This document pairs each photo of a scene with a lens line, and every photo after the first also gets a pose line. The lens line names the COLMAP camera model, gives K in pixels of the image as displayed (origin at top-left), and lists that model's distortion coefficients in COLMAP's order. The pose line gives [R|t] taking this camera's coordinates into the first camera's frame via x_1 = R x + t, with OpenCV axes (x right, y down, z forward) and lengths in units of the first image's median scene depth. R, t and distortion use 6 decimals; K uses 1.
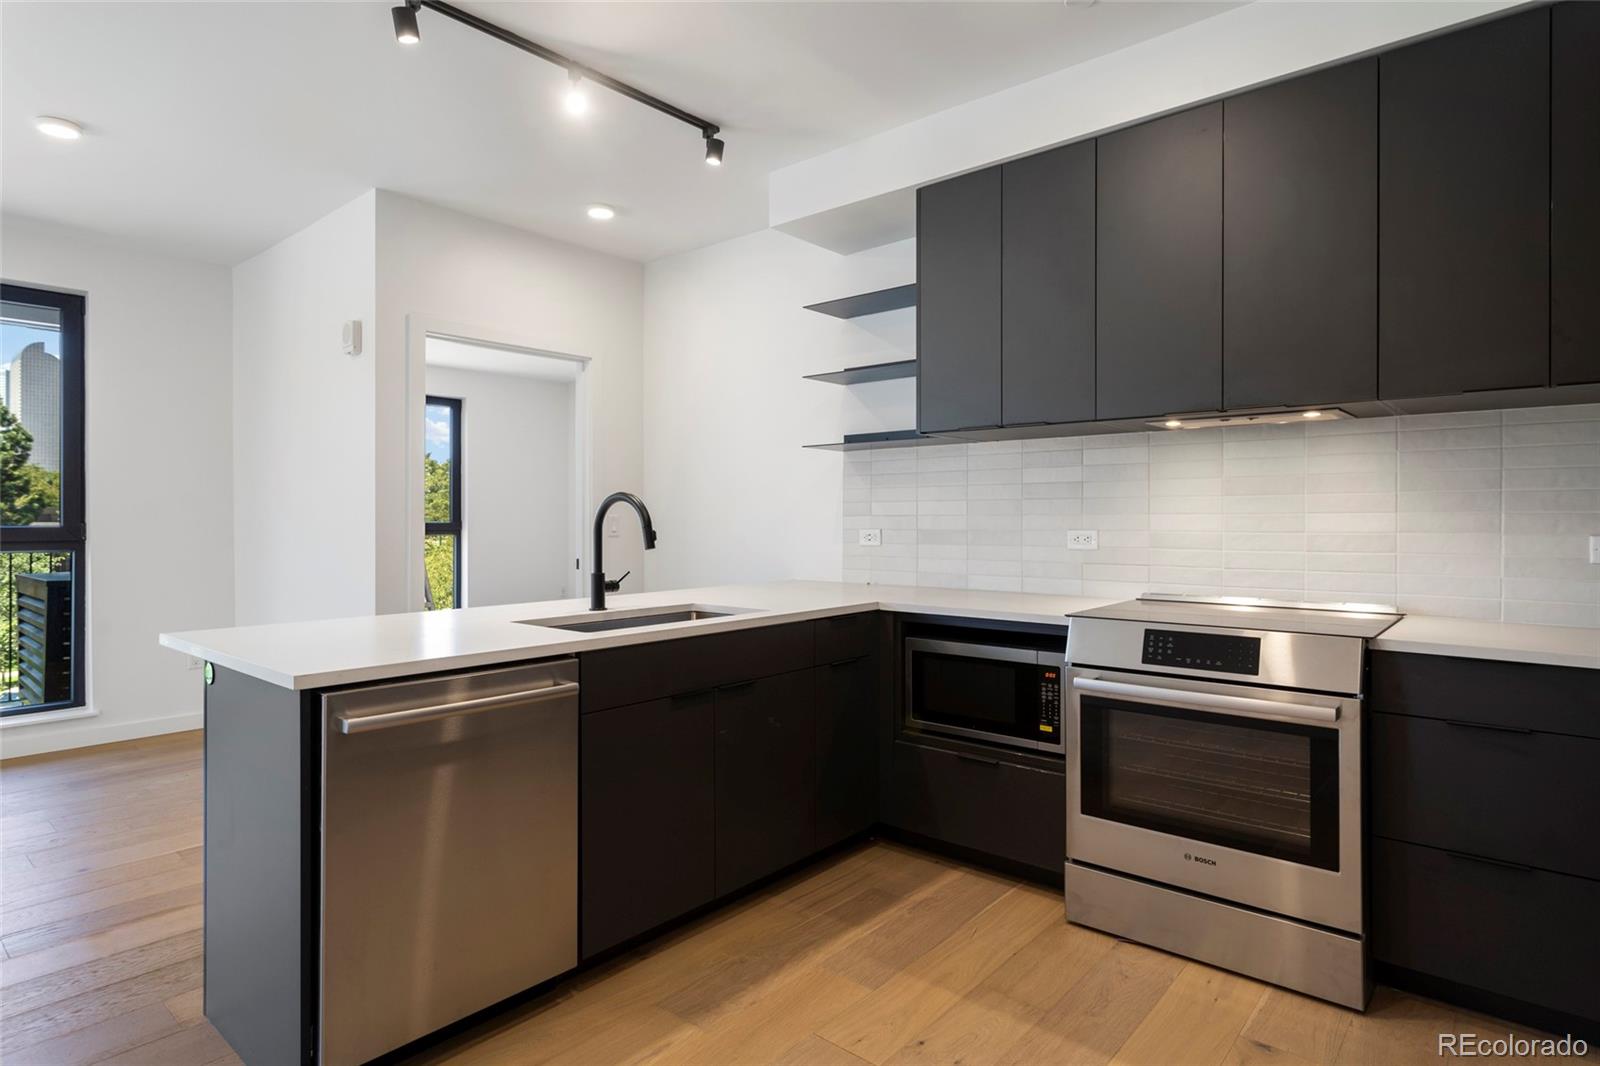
lens RADIAL K [[861.4, 0, 789.4], [0, 861.4, 519.5], [0, 0, 1]] dist [0.004381, 0.000972]
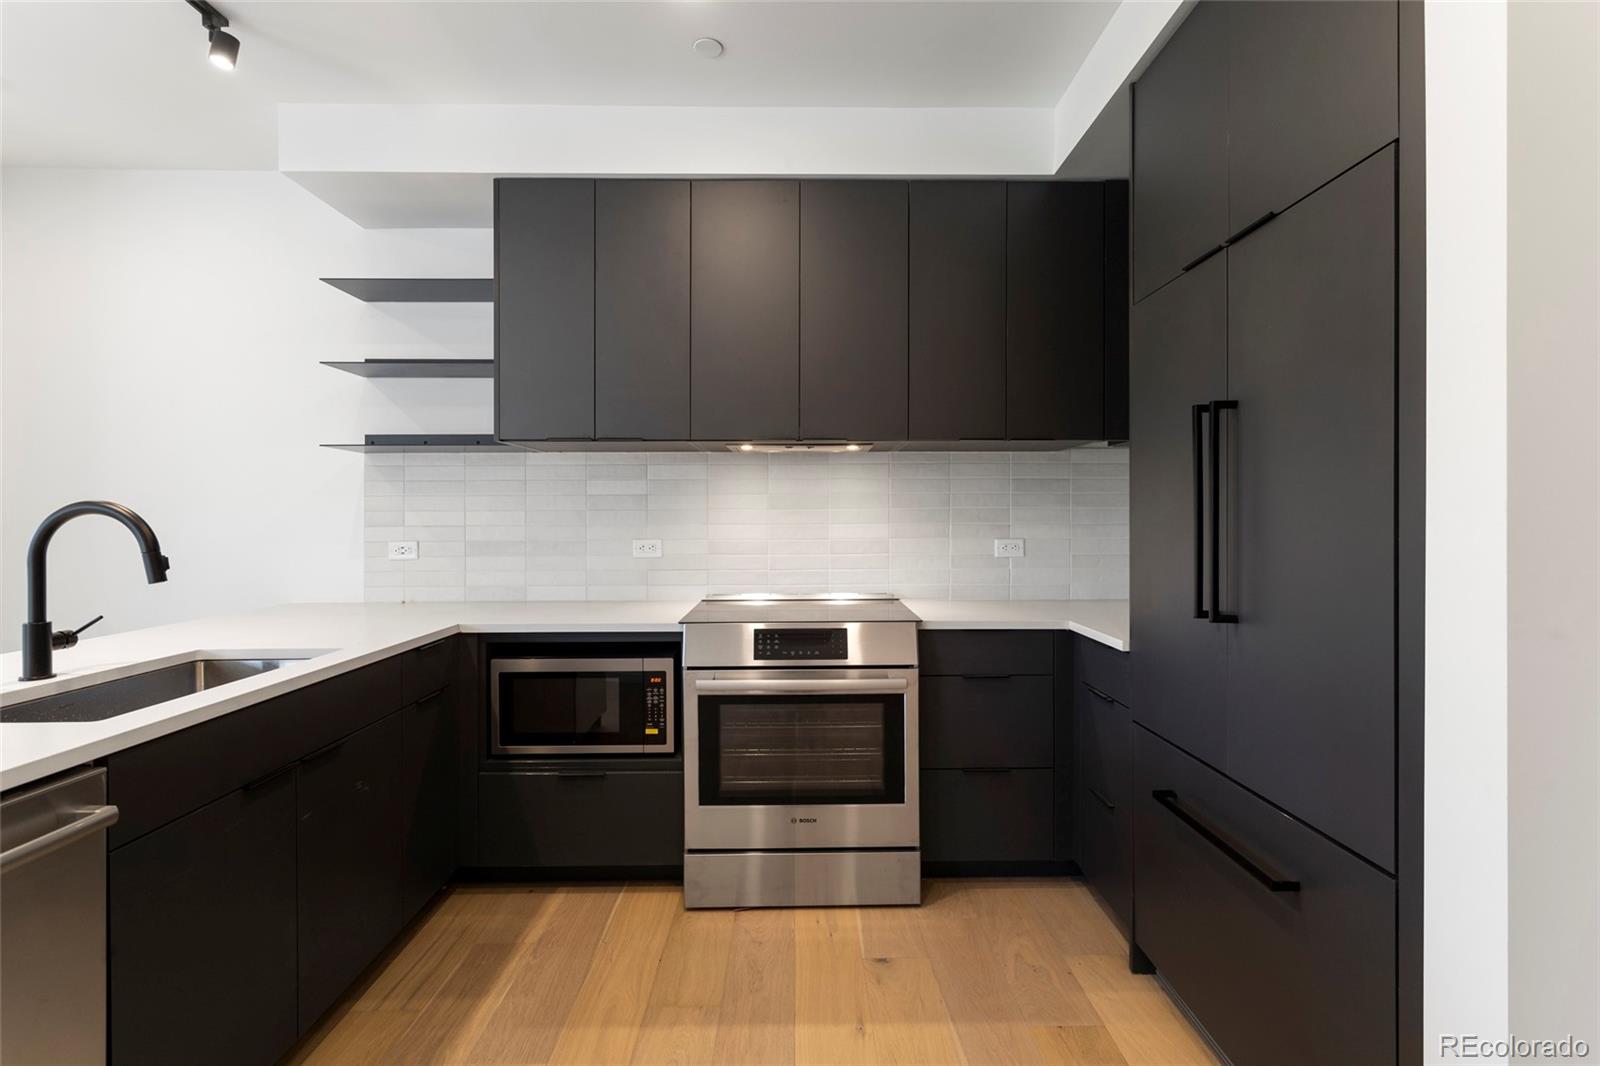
lens RADIAL K [[769.5, 0, 803.2], [0, 769.5, 524.2], [0, 0, 1]] dist [-0.004339, 0.001470]
pose [[0.744768, -0.007701, 0.667279, -0.184934], [0.004130, 0.999967, 0.006932, -0.014948], [-0.667310, -0.002407, 0.744776, 0.182660]]
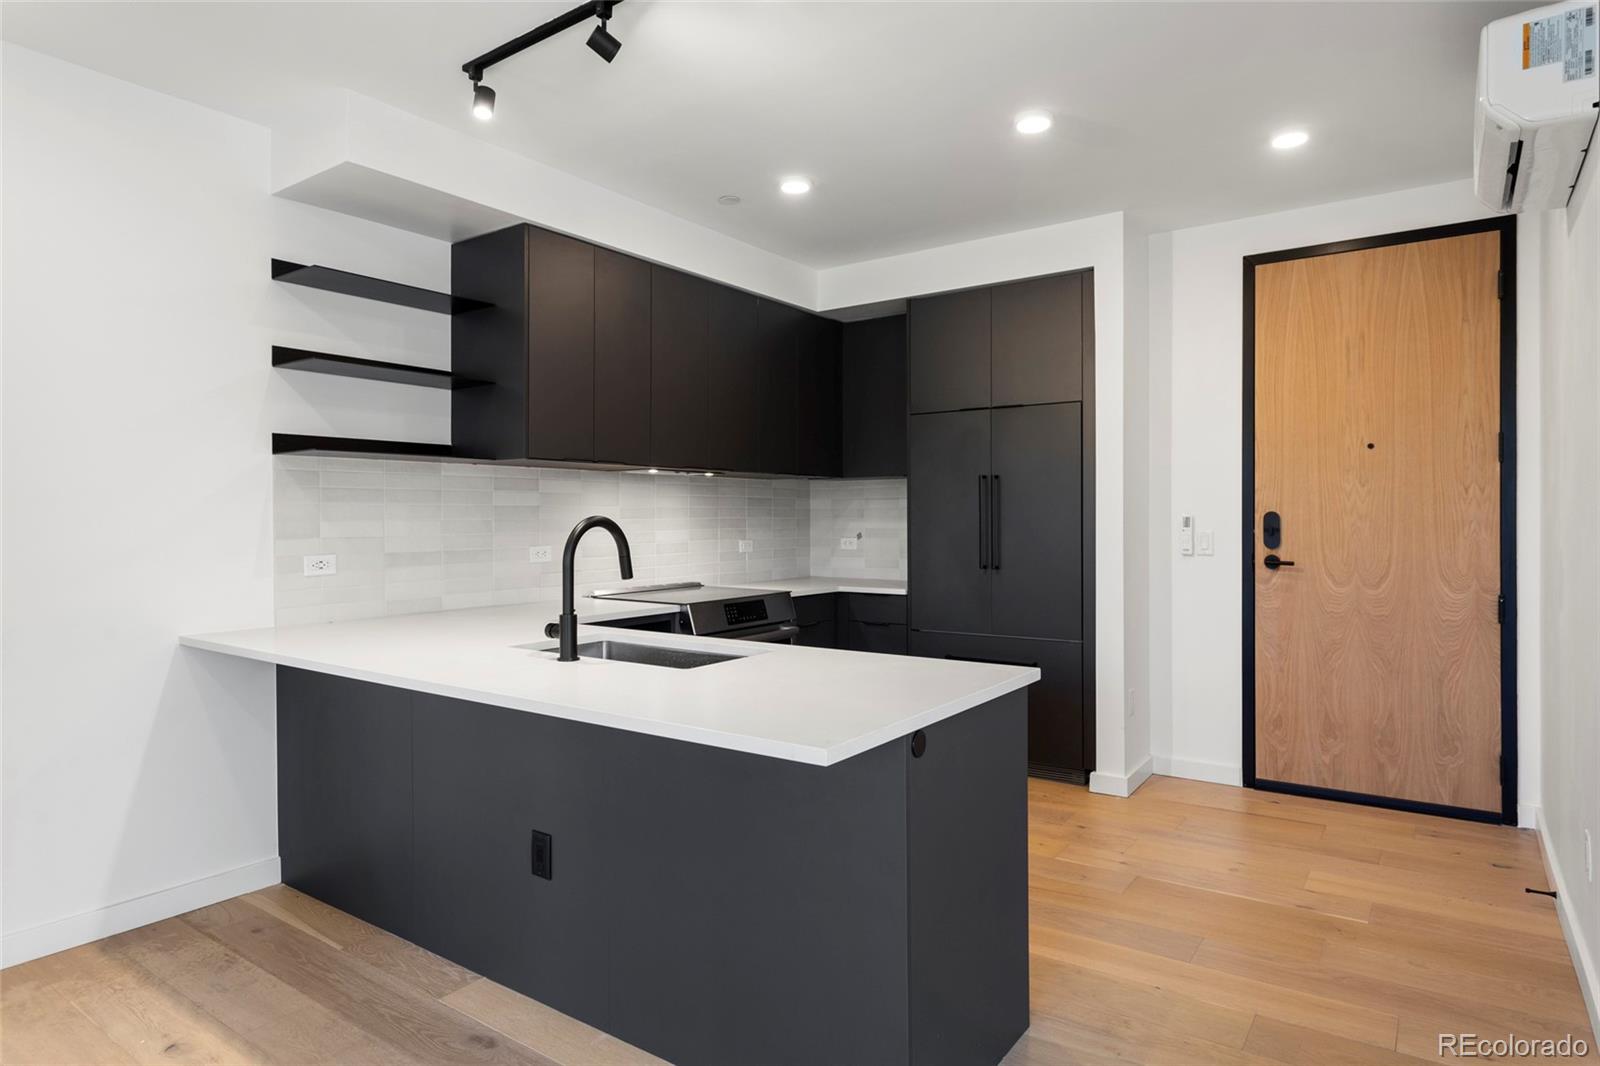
lens RADIAL K [[916.5, 0, 788.0], [0, 916.5, 530.8], [0, 0, 1]] dist [-0.011868, 0.004009]
pose [[-0.089026, -0.012771, 0.995947, -1.148024], [0.007151, 0.999884, 0.013460, -0.028295], [-0.996004, 0.008320, -0.088924, 0.910300]]
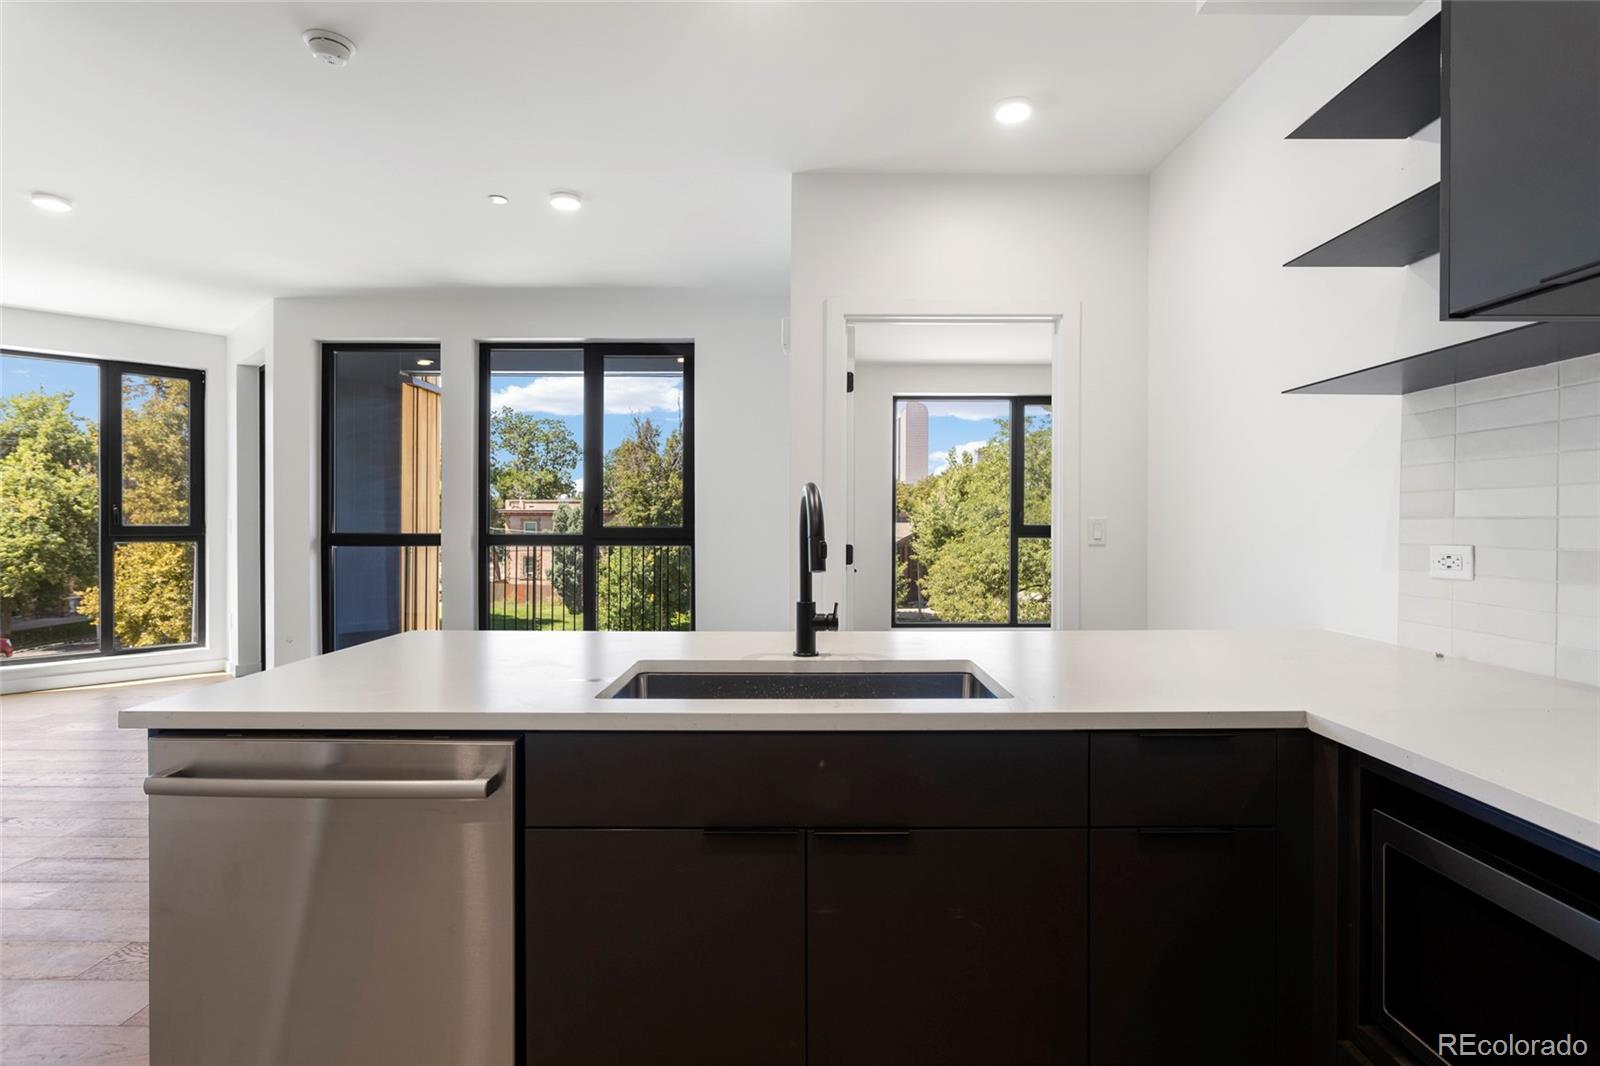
lens RADIAL K [[796.7, 0, 820.6], [0, 796.7, 520.4], [0, 0, 1]] dist [-0.014714, 0.003415]
pose [[0.666570, 0.002505, -0.745439, 0.272984], [-0.001642, 0.999997, 0.001892, -0.004780], [0.745441, -0.000037, 0.666572, 0.610843]]
